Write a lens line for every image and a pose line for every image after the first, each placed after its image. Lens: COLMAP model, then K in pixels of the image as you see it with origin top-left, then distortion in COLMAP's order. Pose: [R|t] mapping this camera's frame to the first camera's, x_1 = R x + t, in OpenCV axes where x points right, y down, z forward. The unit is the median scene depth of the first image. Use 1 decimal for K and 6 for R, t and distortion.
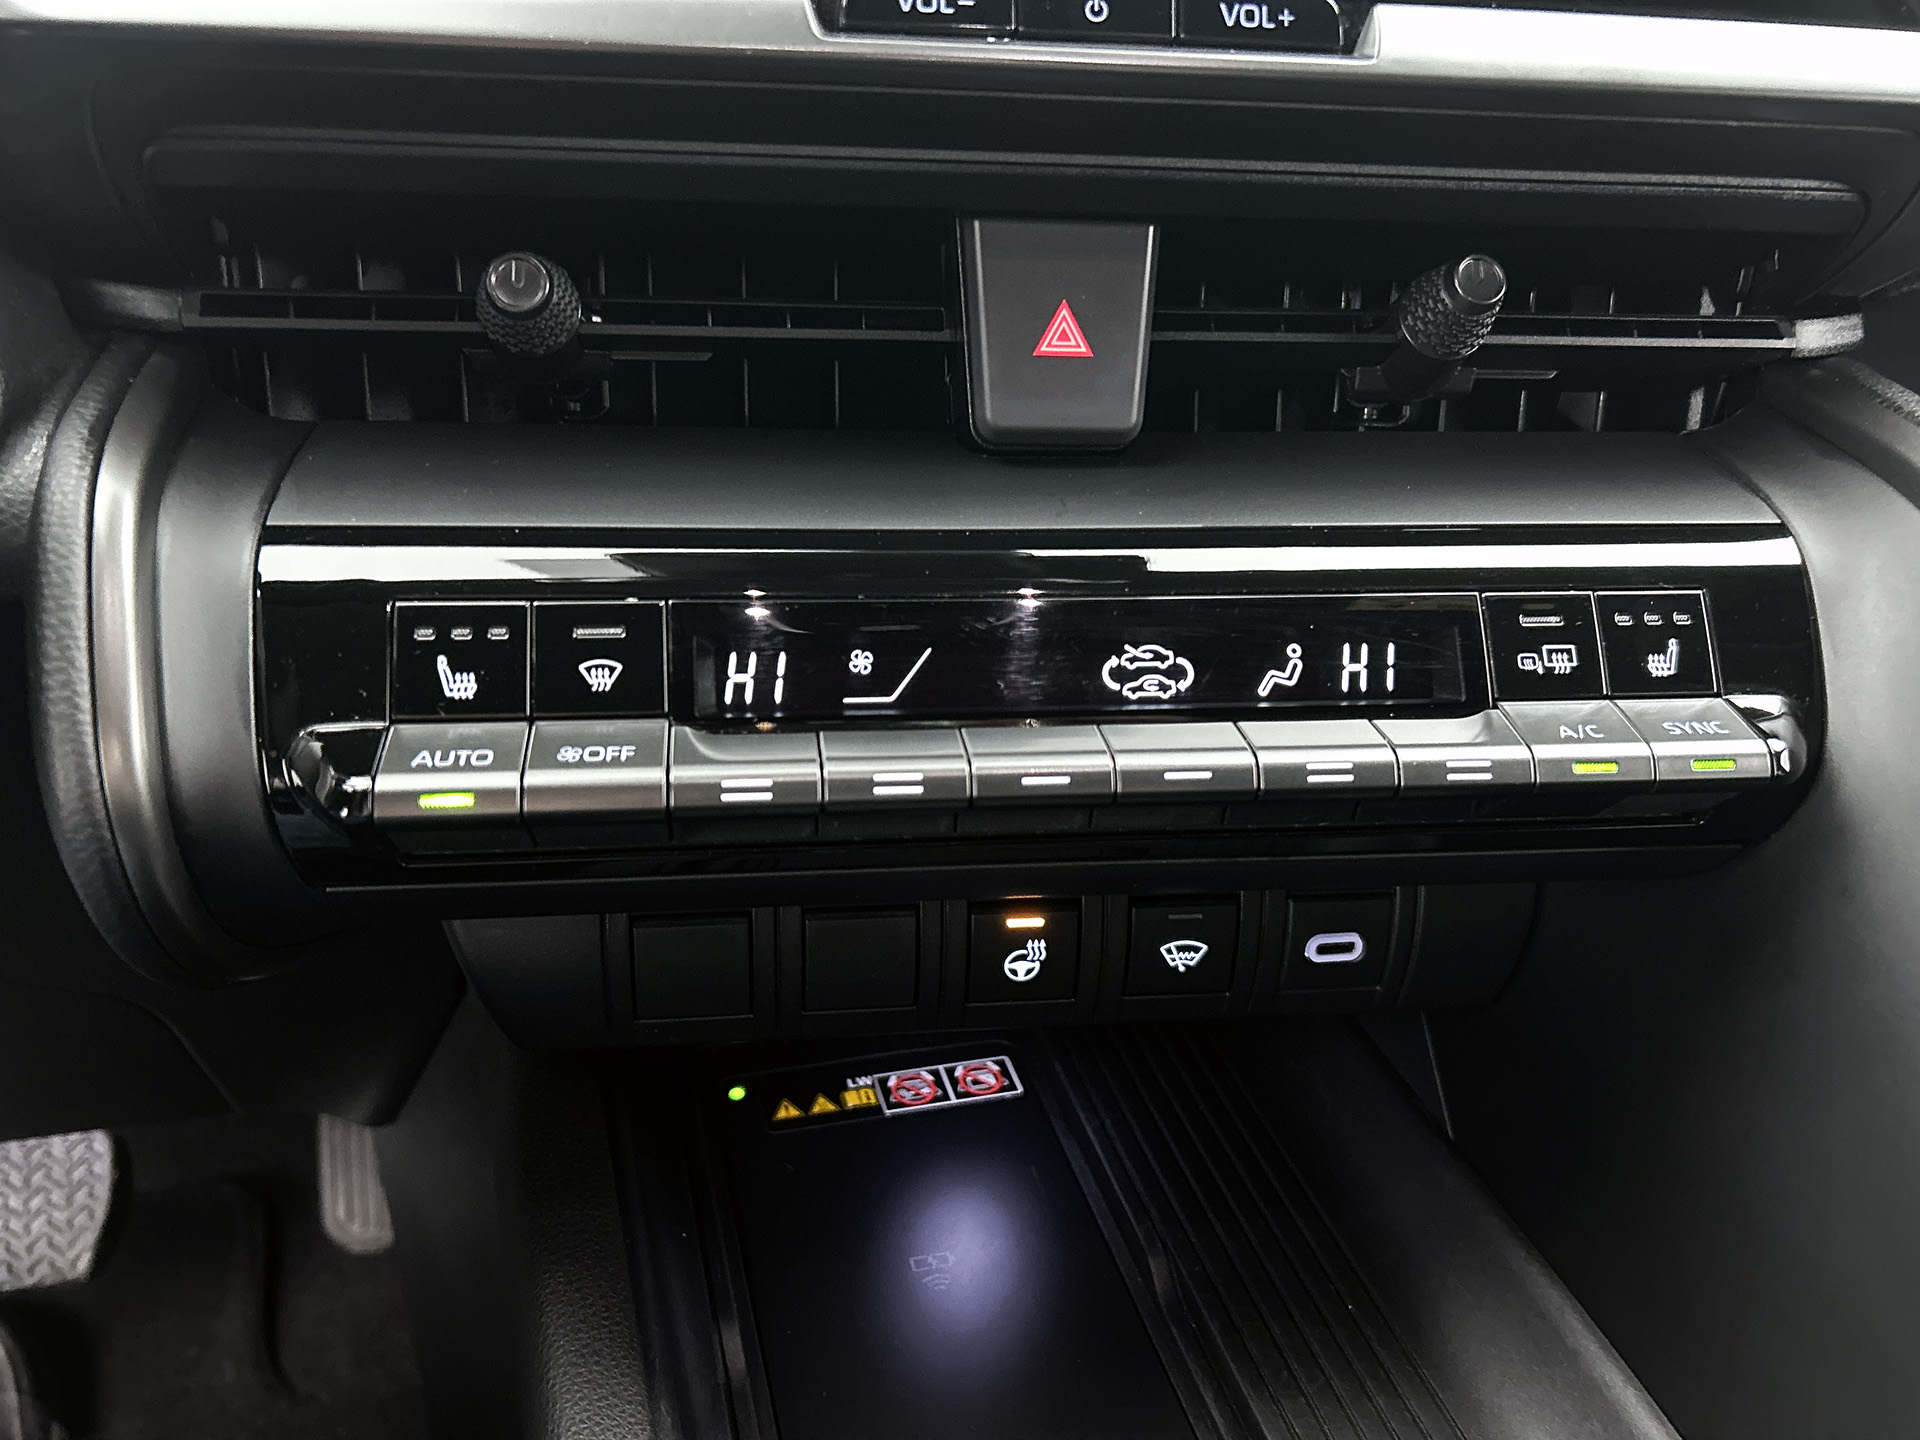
lens RADIAL K [[1596.0, 0, 967.5], [0, 1596.0, 737.6], [0, 0, 1]] dist [0.045413, -0.078510]
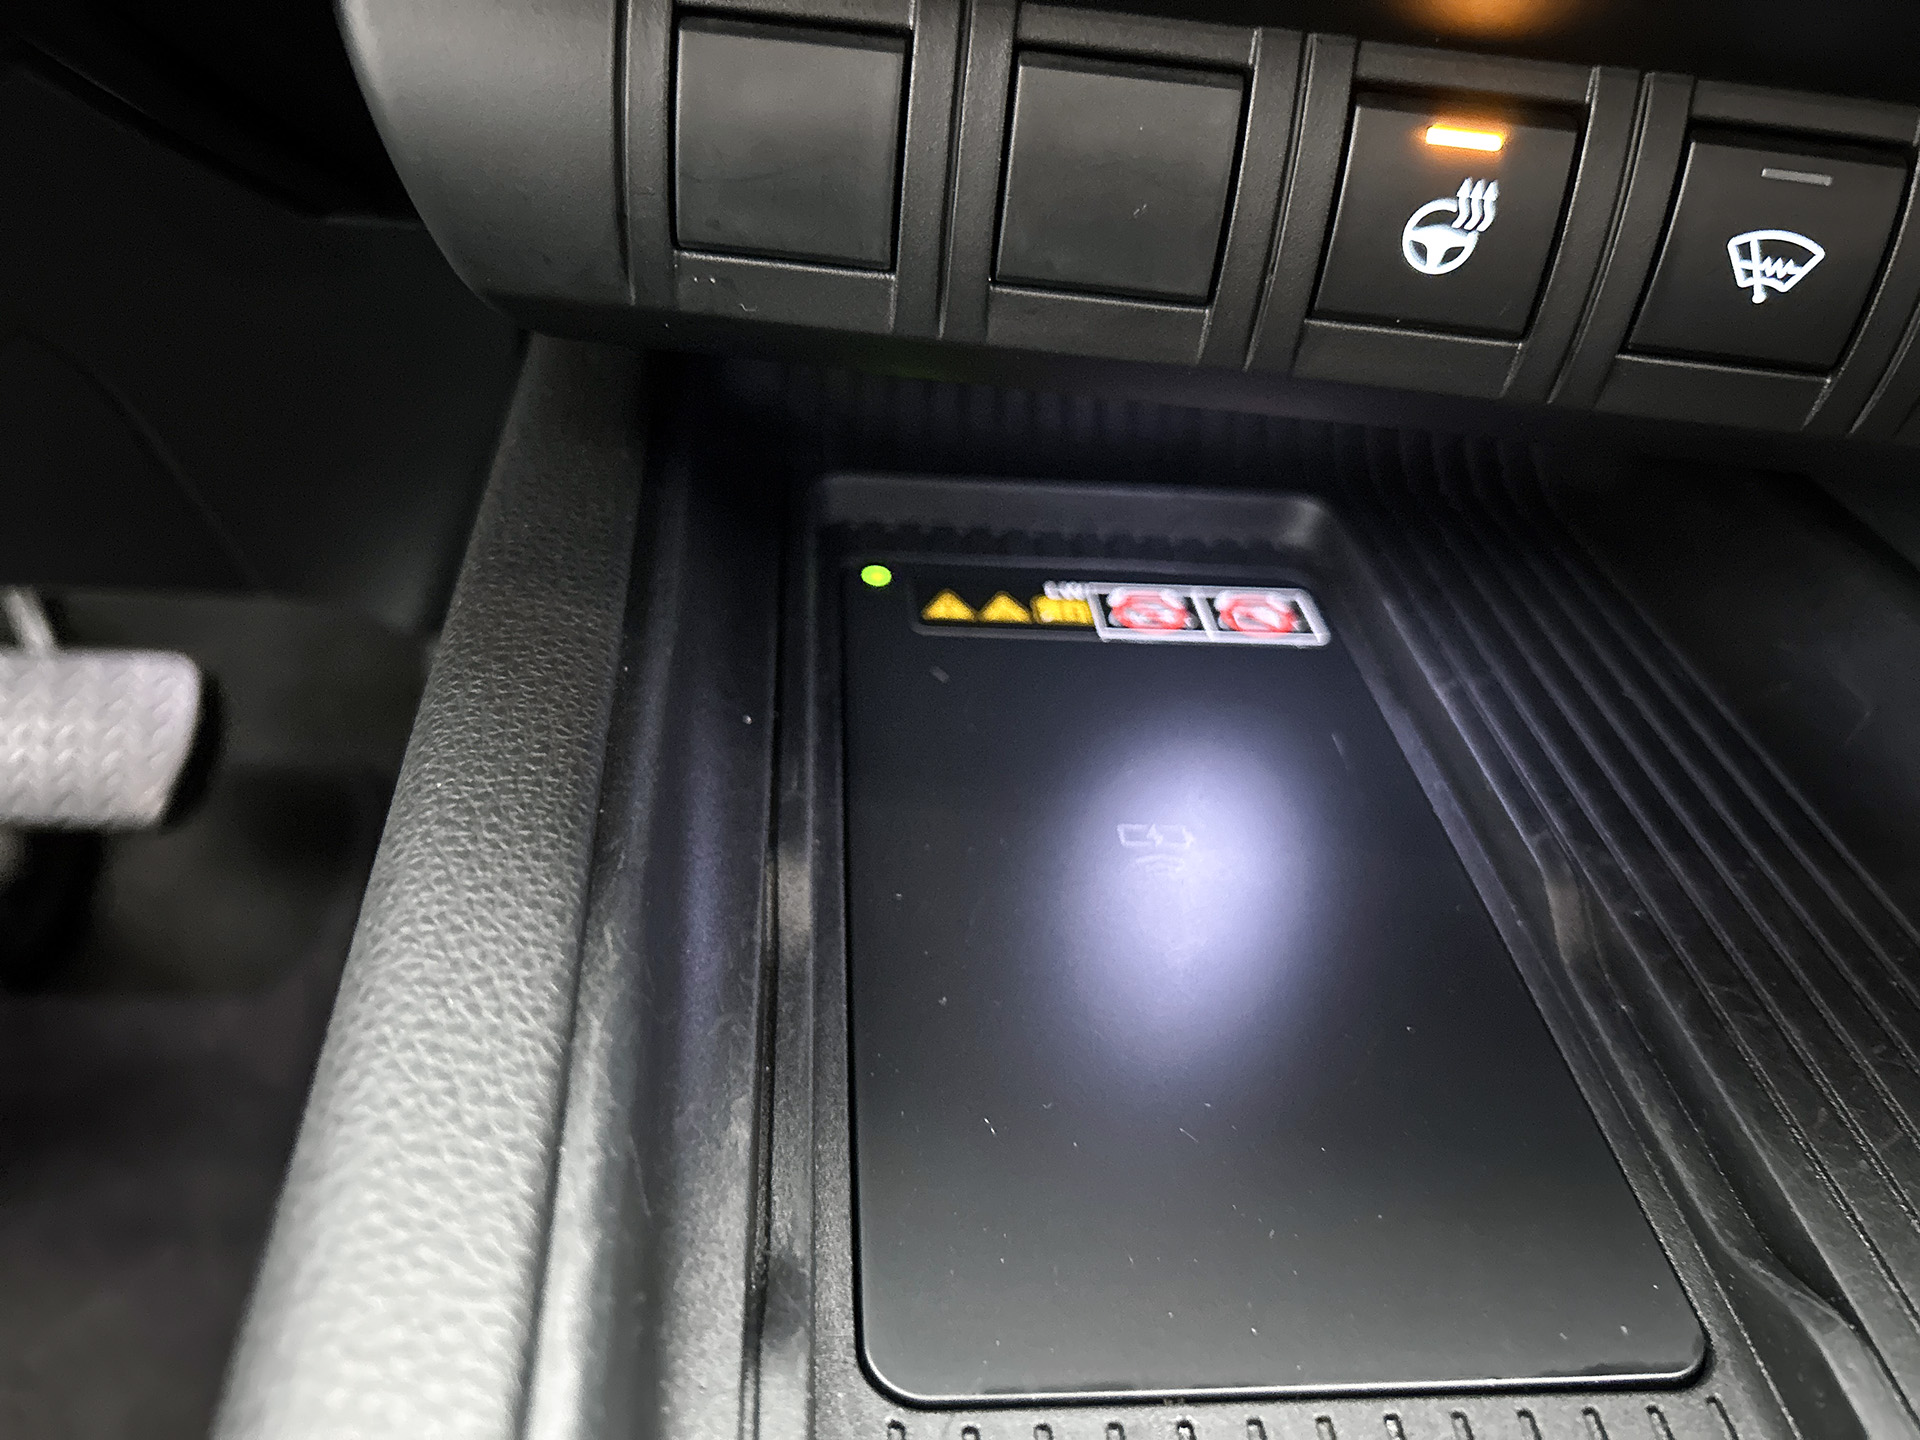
lens RADIAL K [[1491.2, 0, 984.7], [0, 1491.2, 711.7], [0, 0, 1]] dist [0.034196, -0.060340]
pose [[0.983304, 0.140687, -0.115417, -0.034742], [-0.127787, 0.985405, 0.112464, 0.290096], [0.129555, -0.095838, 0.986930, 0.582240]]
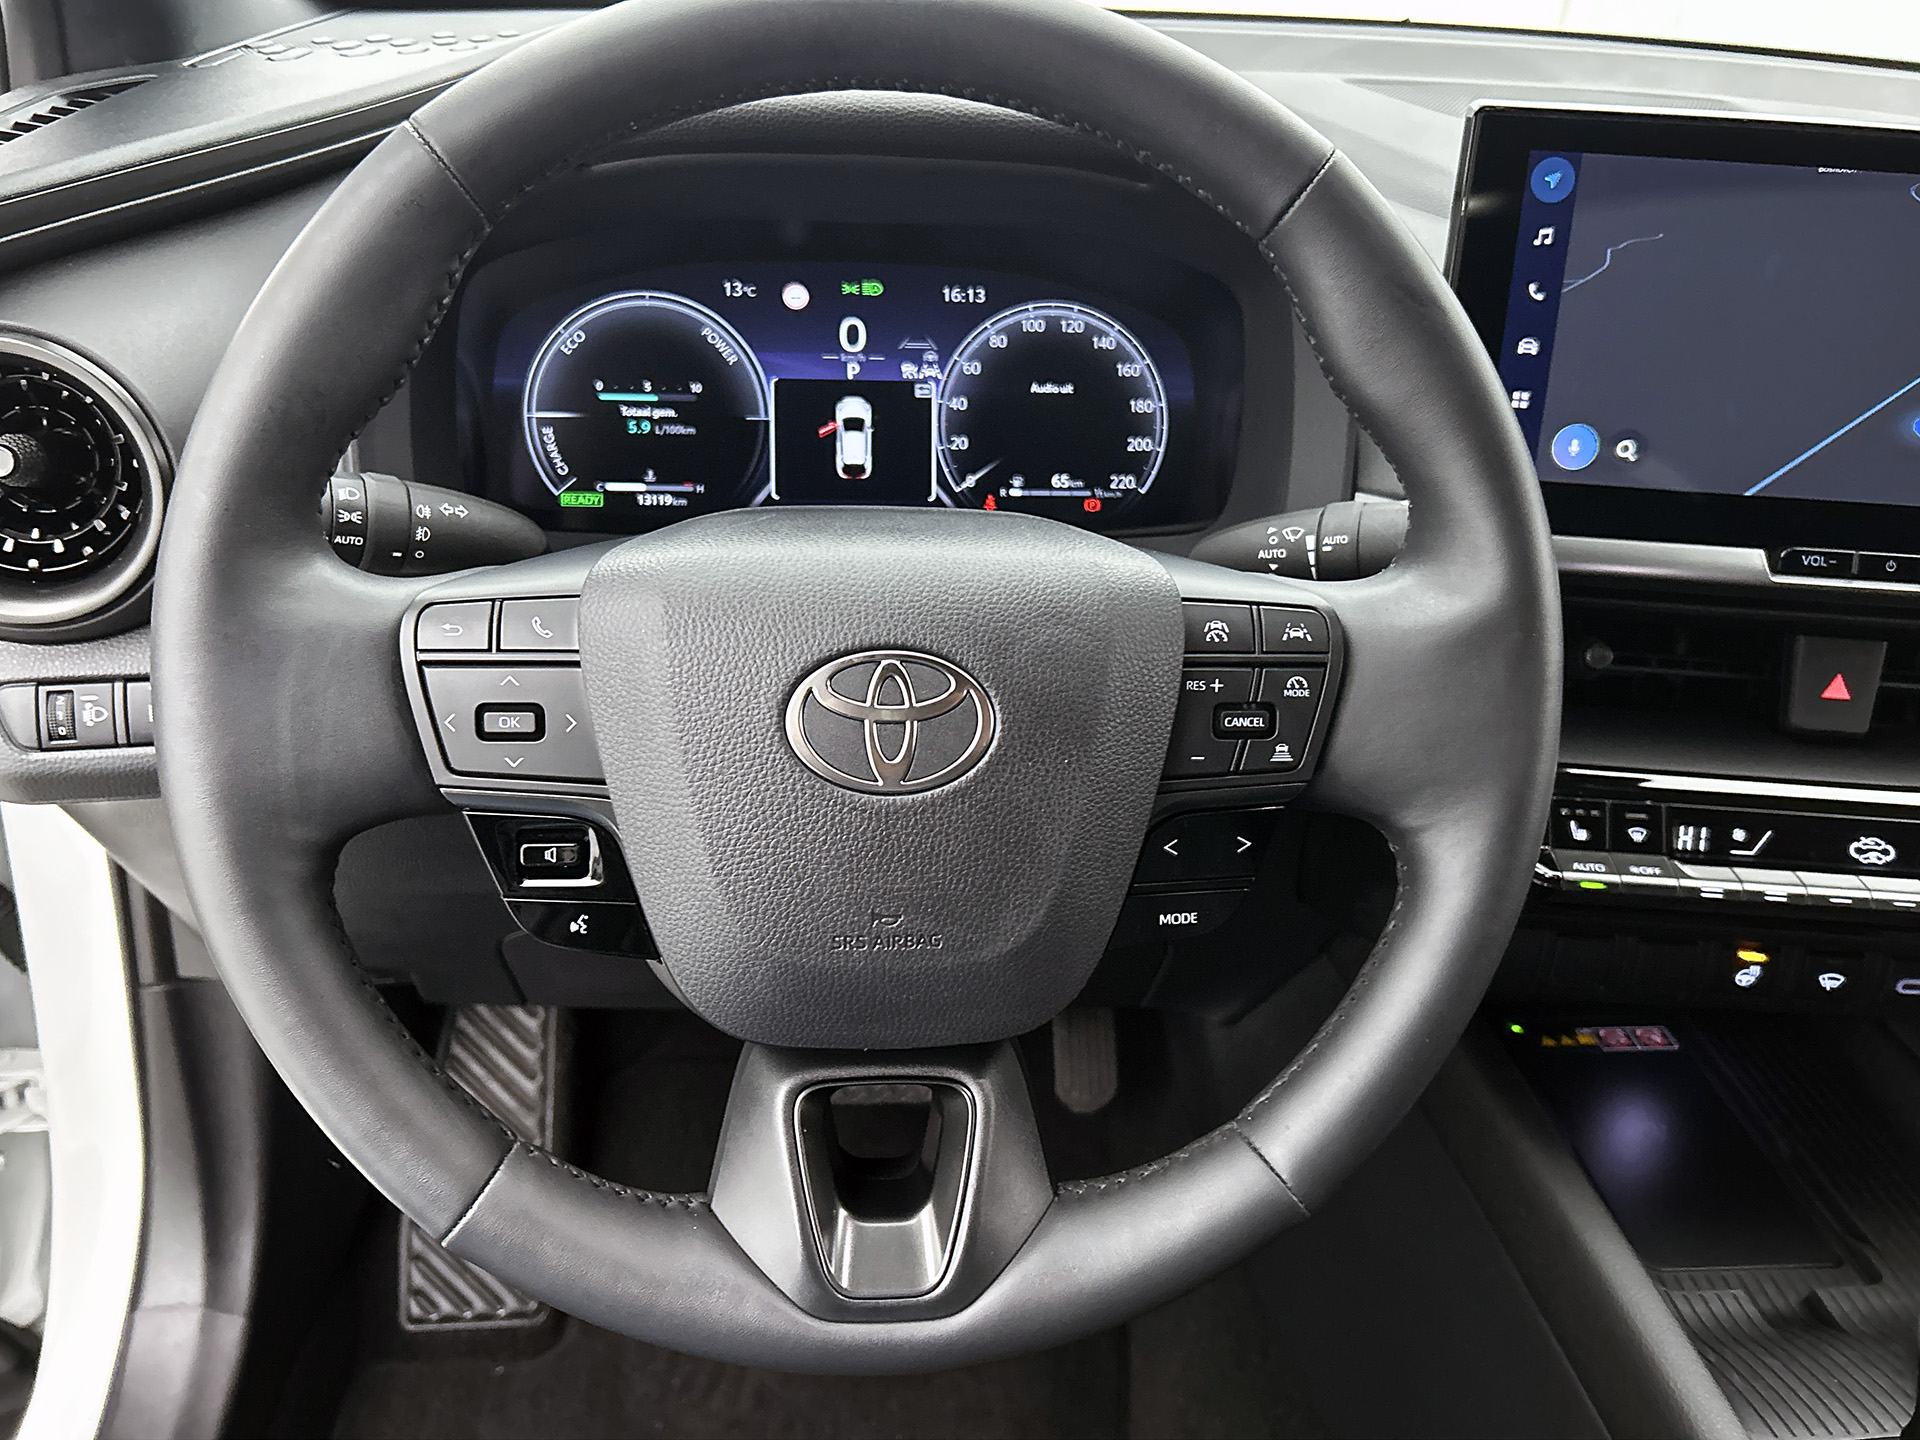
lens RADIAL K [[1596.0, 0, 945.8], [0, 1596.0, 749.0], [0, 0, 1]] dist [0.045413, -0.078510]
pose [[0.983710, 0.090600, -0.155264, -0.752572], [-0.088512, 0.995868, 0.020322, -0.105180], [0.156464, -0.006248, 0.987664, -1.280985]]
